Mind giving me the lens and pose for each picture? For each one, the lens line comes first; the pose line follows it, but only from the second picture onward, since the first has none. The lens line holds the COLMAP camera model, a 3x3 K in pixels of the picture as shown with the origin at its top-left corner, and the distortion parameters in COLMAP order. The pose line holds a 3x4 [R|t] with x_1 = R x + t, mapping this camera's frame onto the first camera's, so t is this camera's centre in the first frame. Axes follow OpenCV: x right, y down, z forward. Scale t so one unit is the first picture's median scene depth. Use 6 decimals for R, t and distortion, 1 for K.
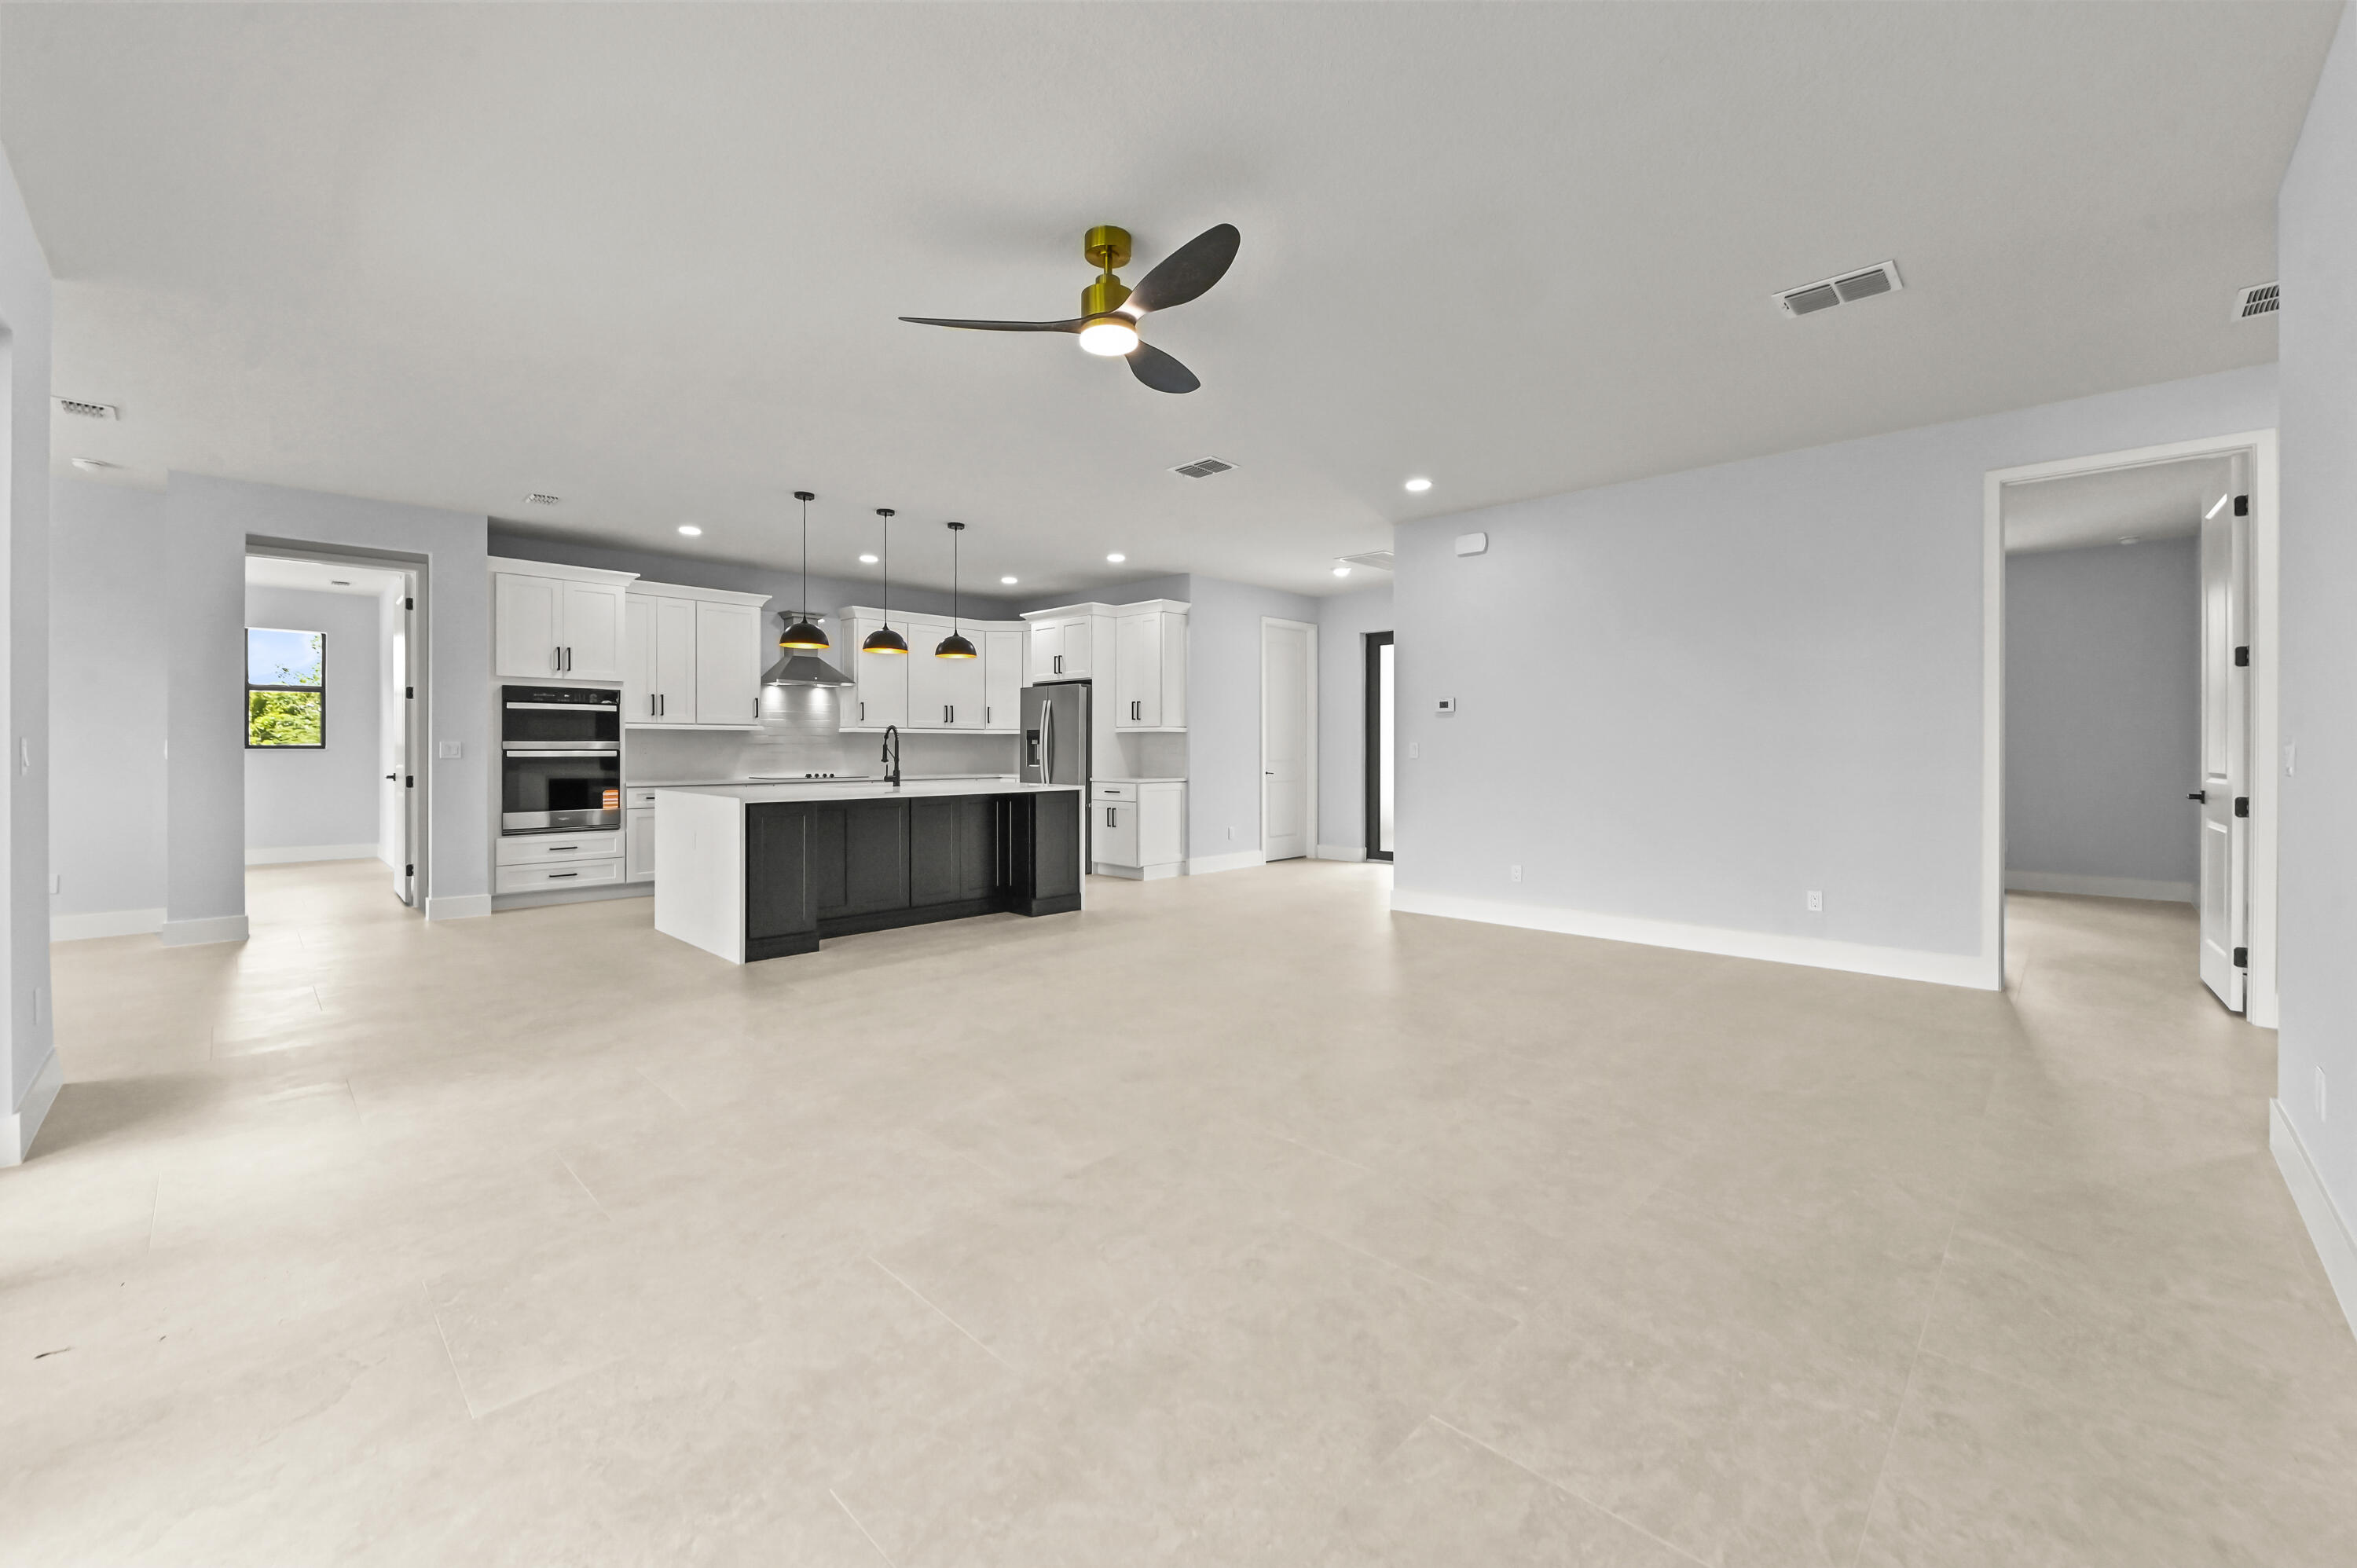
lens RADIAL K [[928.5, 0, 1184.3], [0, 928.5, 757.9], [0, 0, 1]] dist [-0.007011, -0.000047]
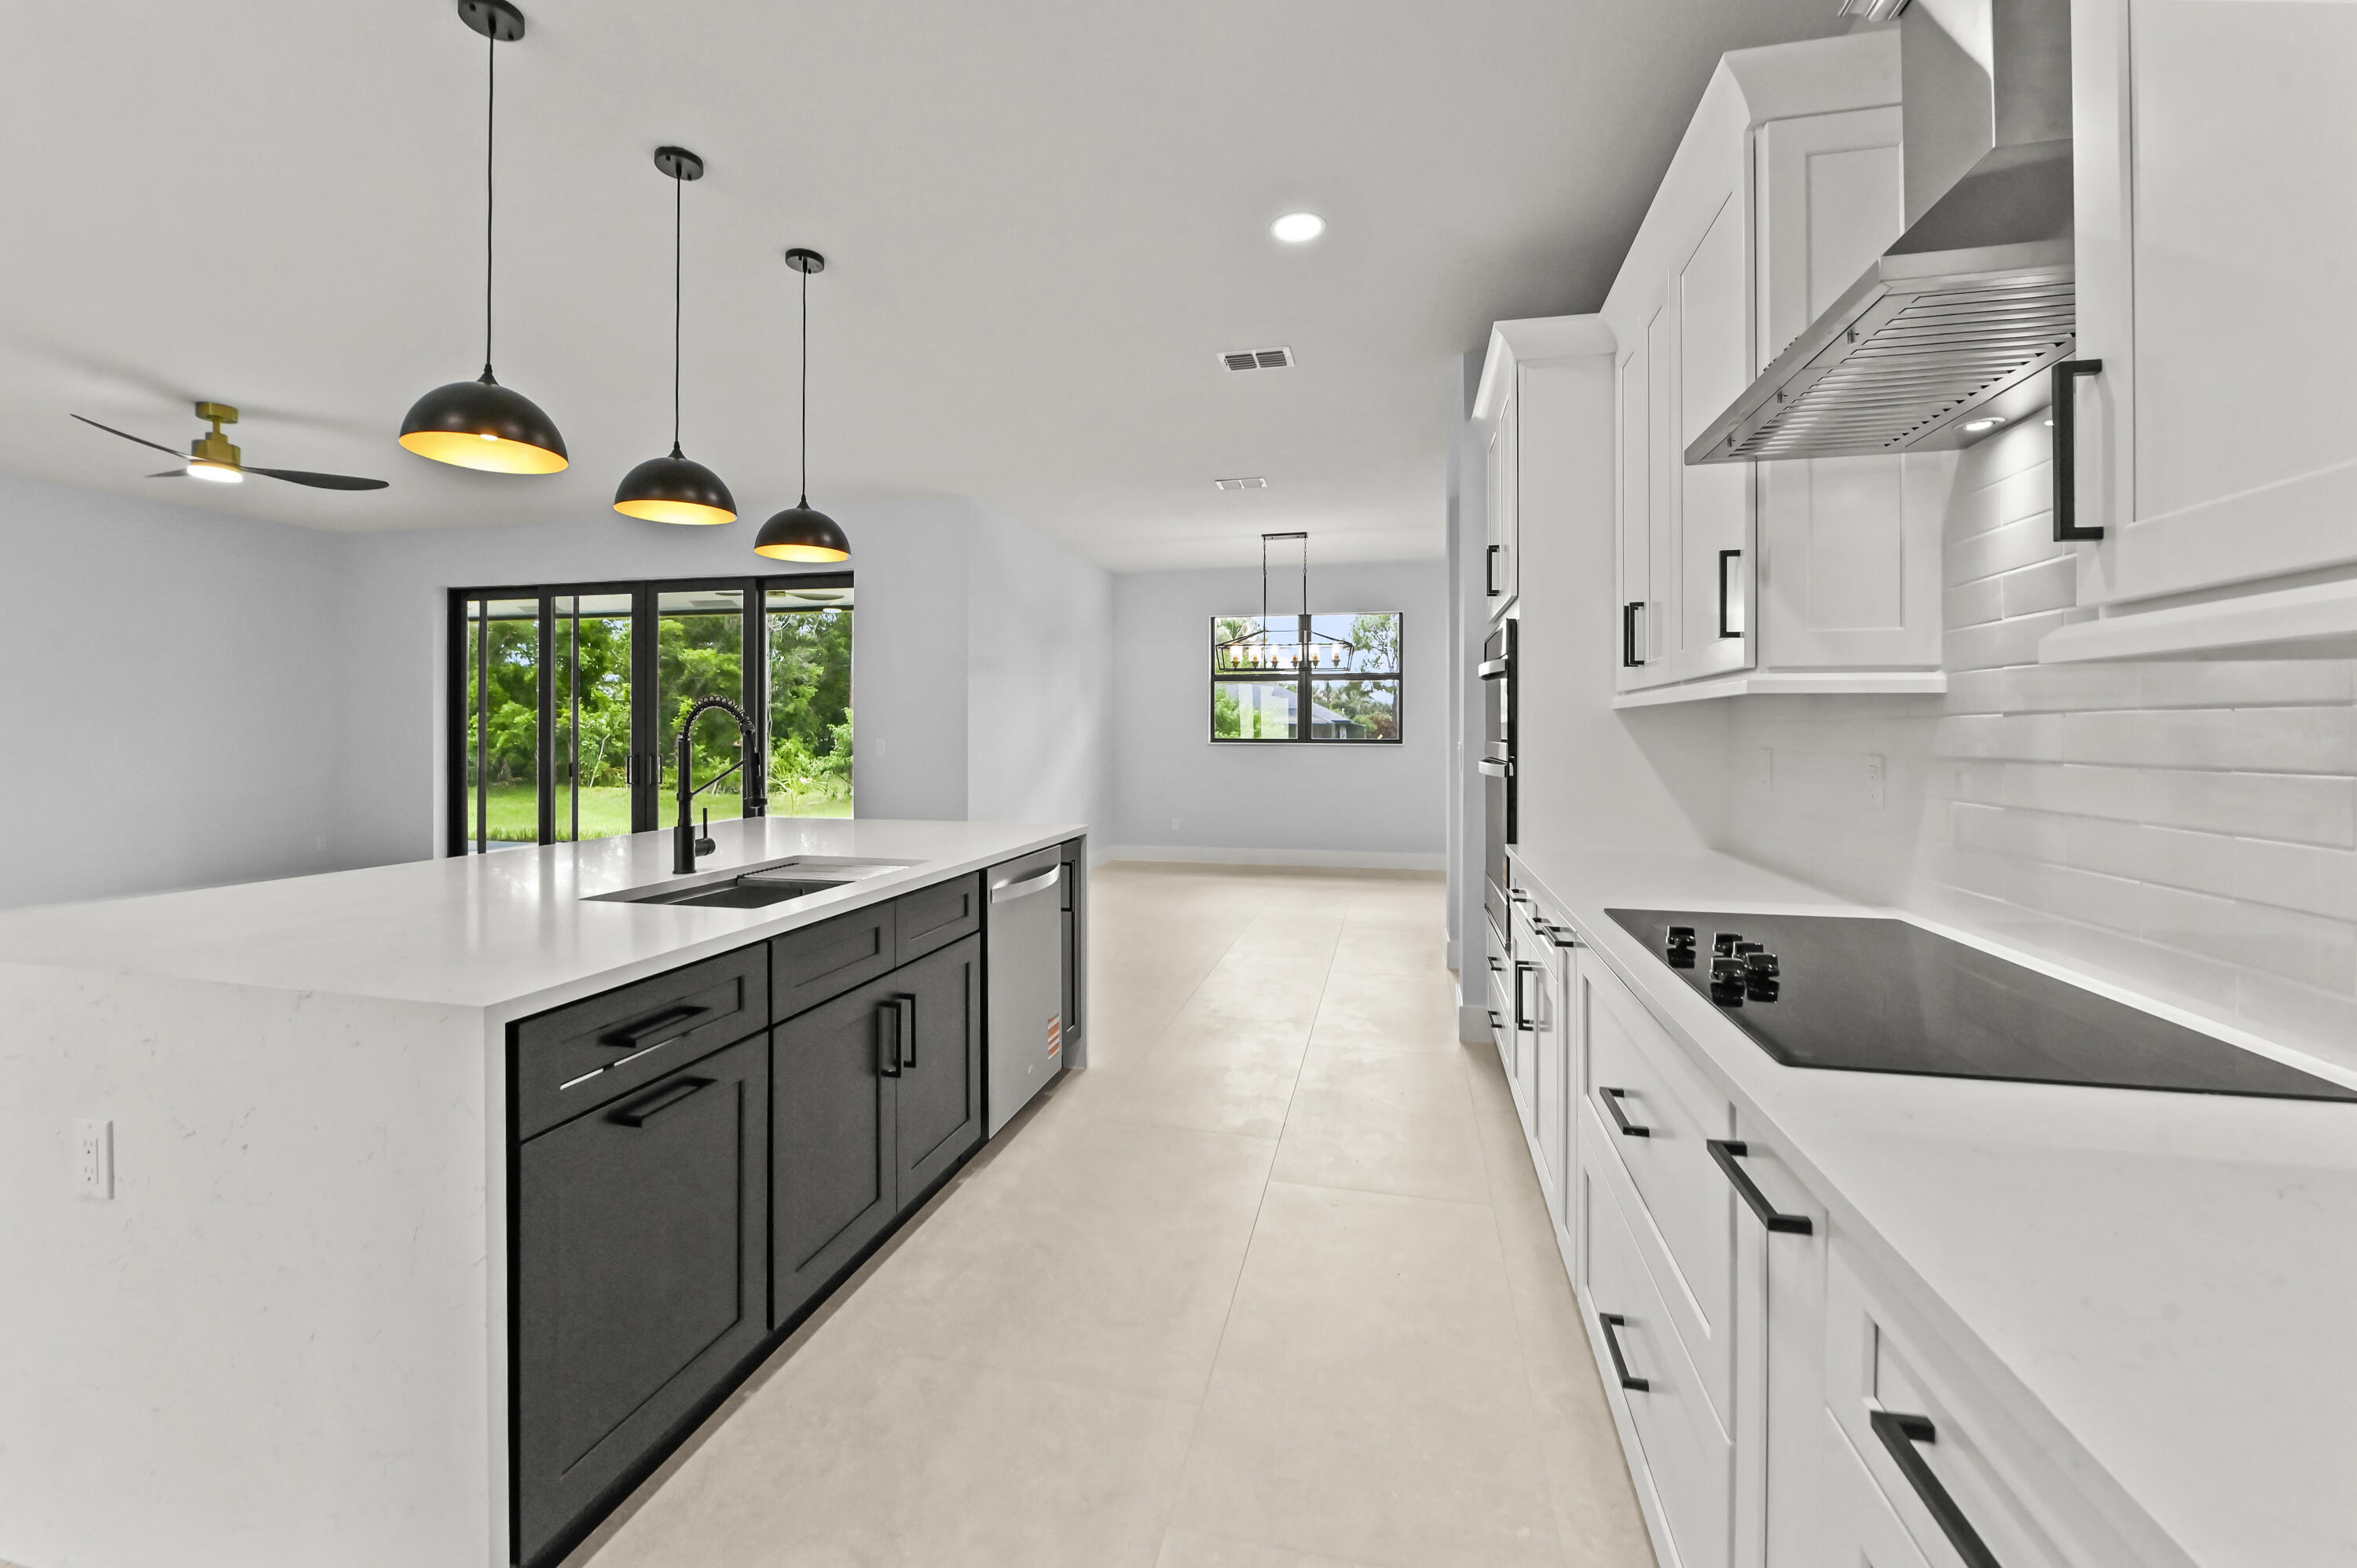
lens RADIAL K [[969.2, 0, 1158.6], [0, 969.2, 729.9], [0, 0, 1]] dist [0.001104, 0.000133]
pose [[-0.861428, -0.005954, -0.507845, -0.262171], [-0.010263, 0.999931, 0.005685, -0.024868], [0.507776, 0.010109, -0.861430, 1.322206]]
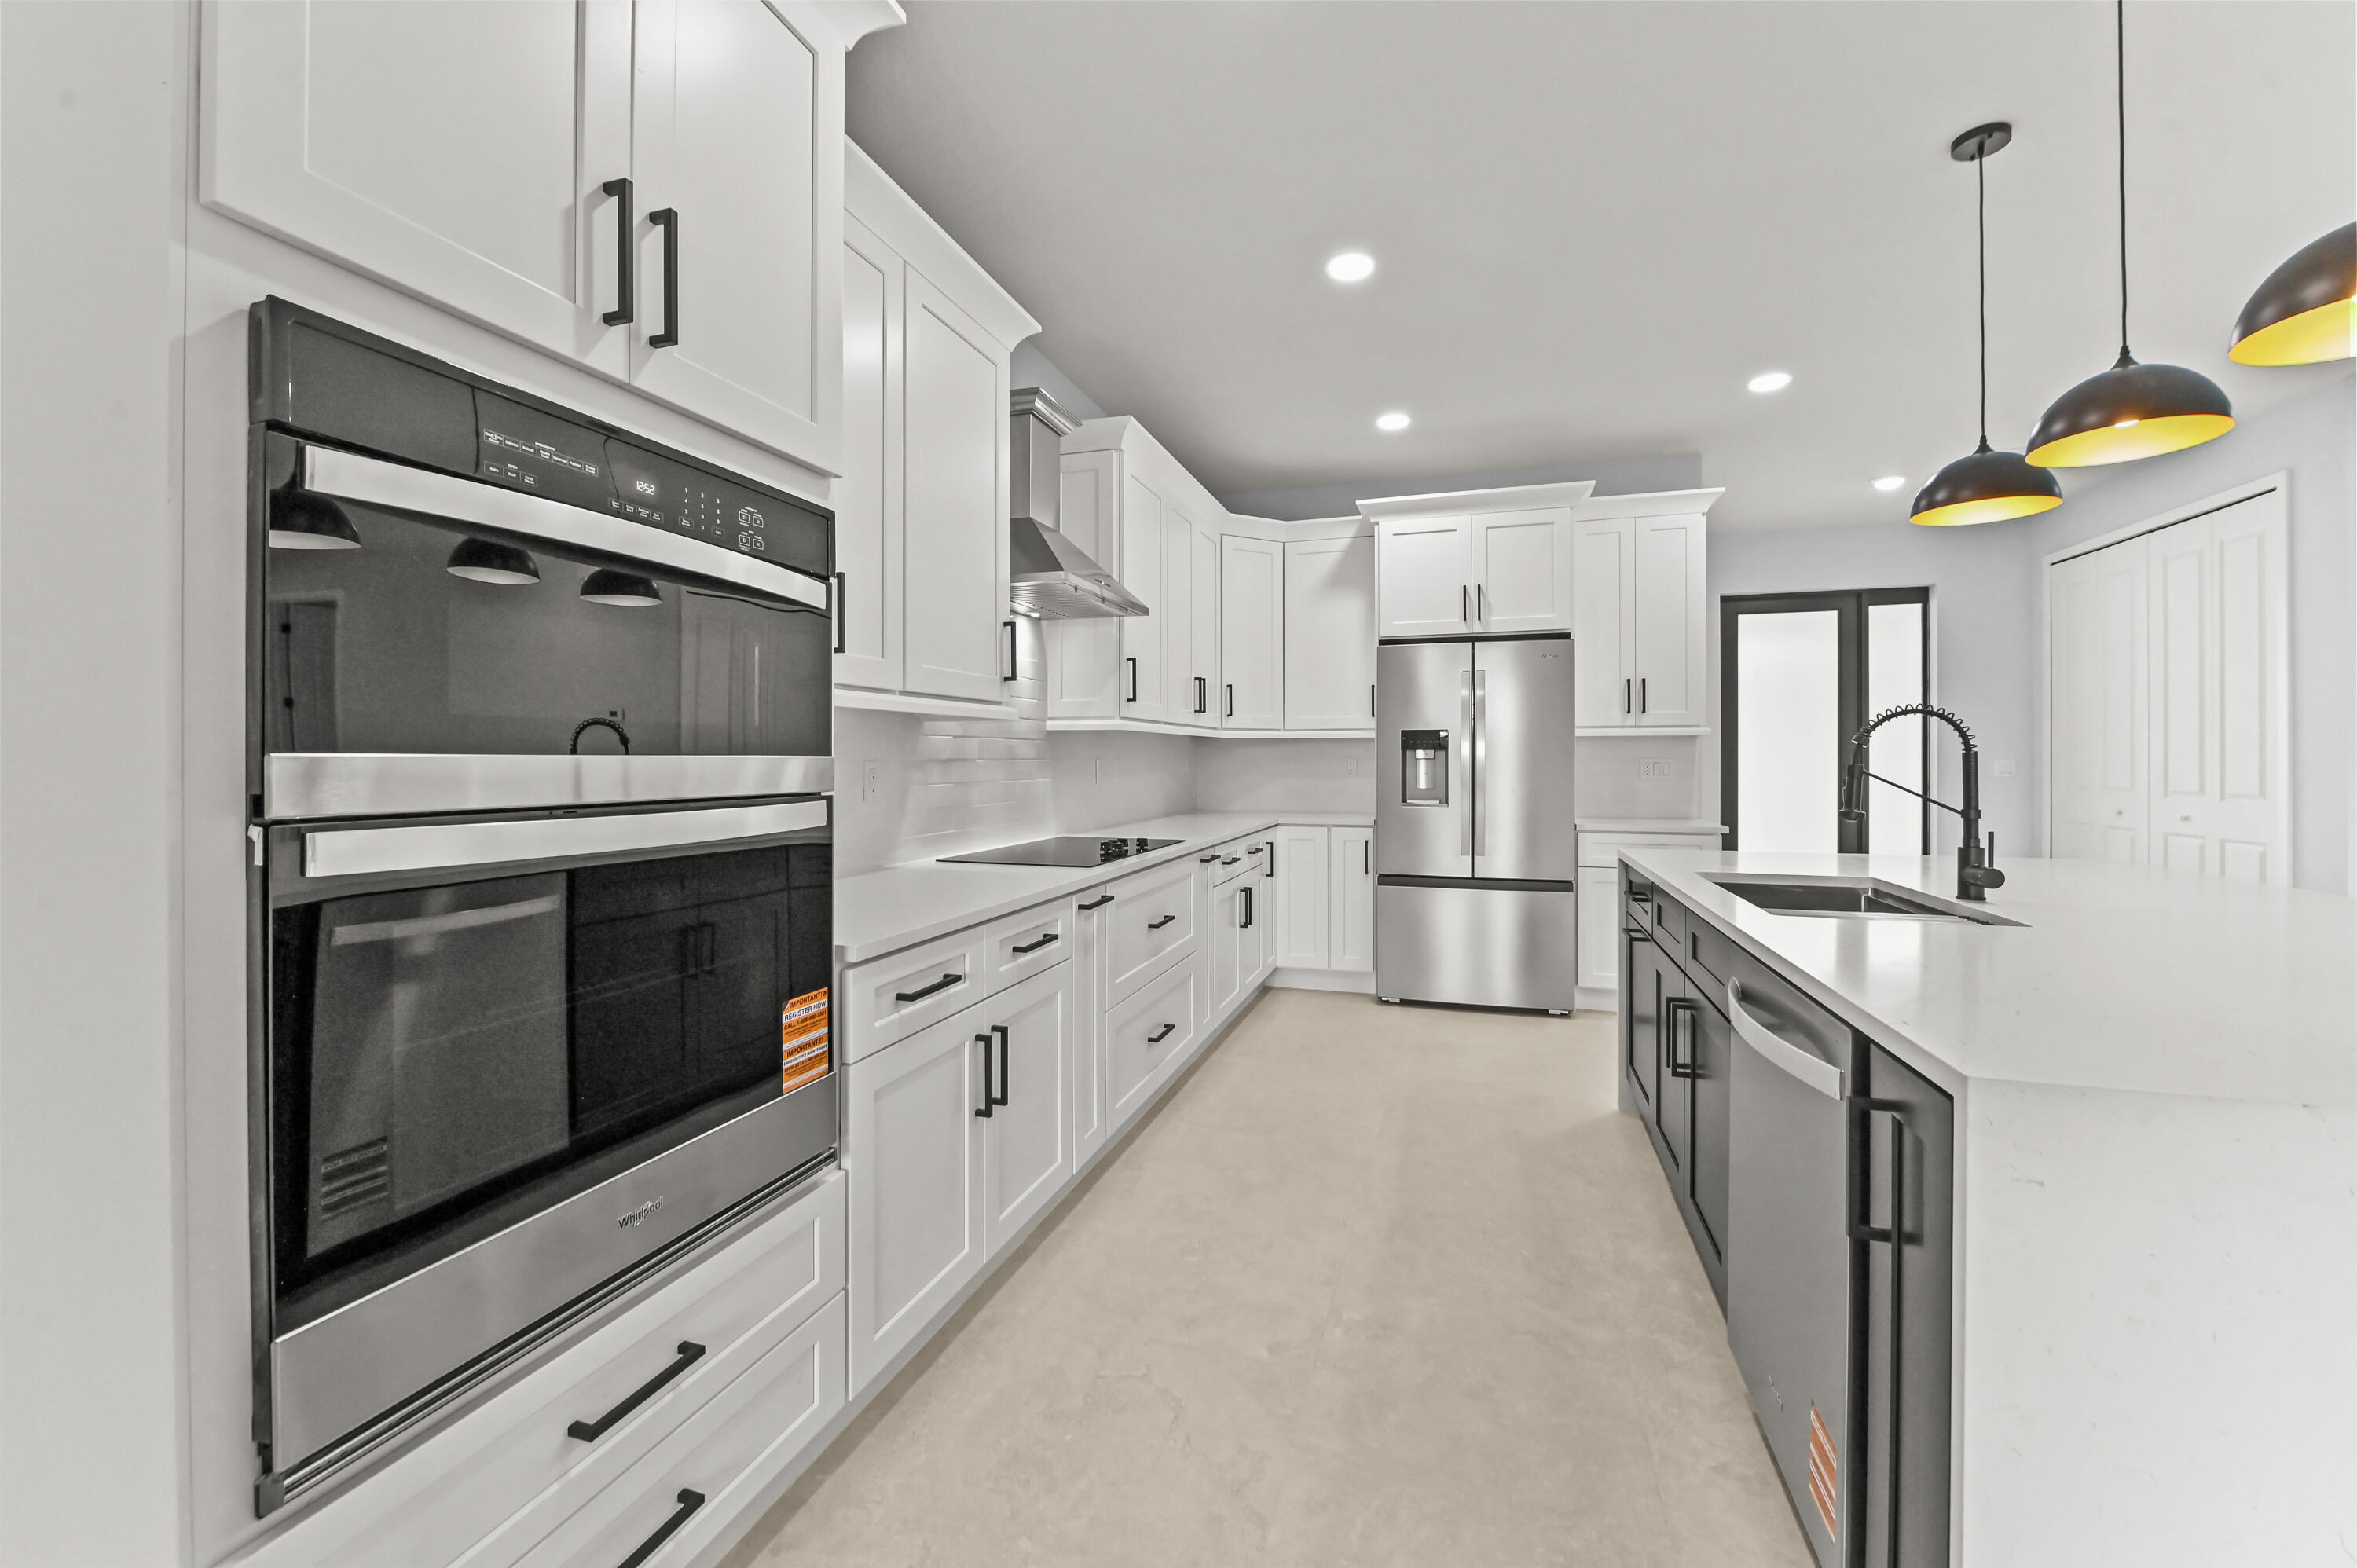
lens RADIAL K [[928.5, 0, 1184.3], [0, 928.5, 757.9], [0, 0, 1]] dist [-0.007011, -0.000047]
pose [[0.890017, -0.000522, 0.455927, -0.647202], [0.005352, 0.999942, -0.009301, -0.014817], [-0.455896, 0.010718, 0.889969, 0.789943]]
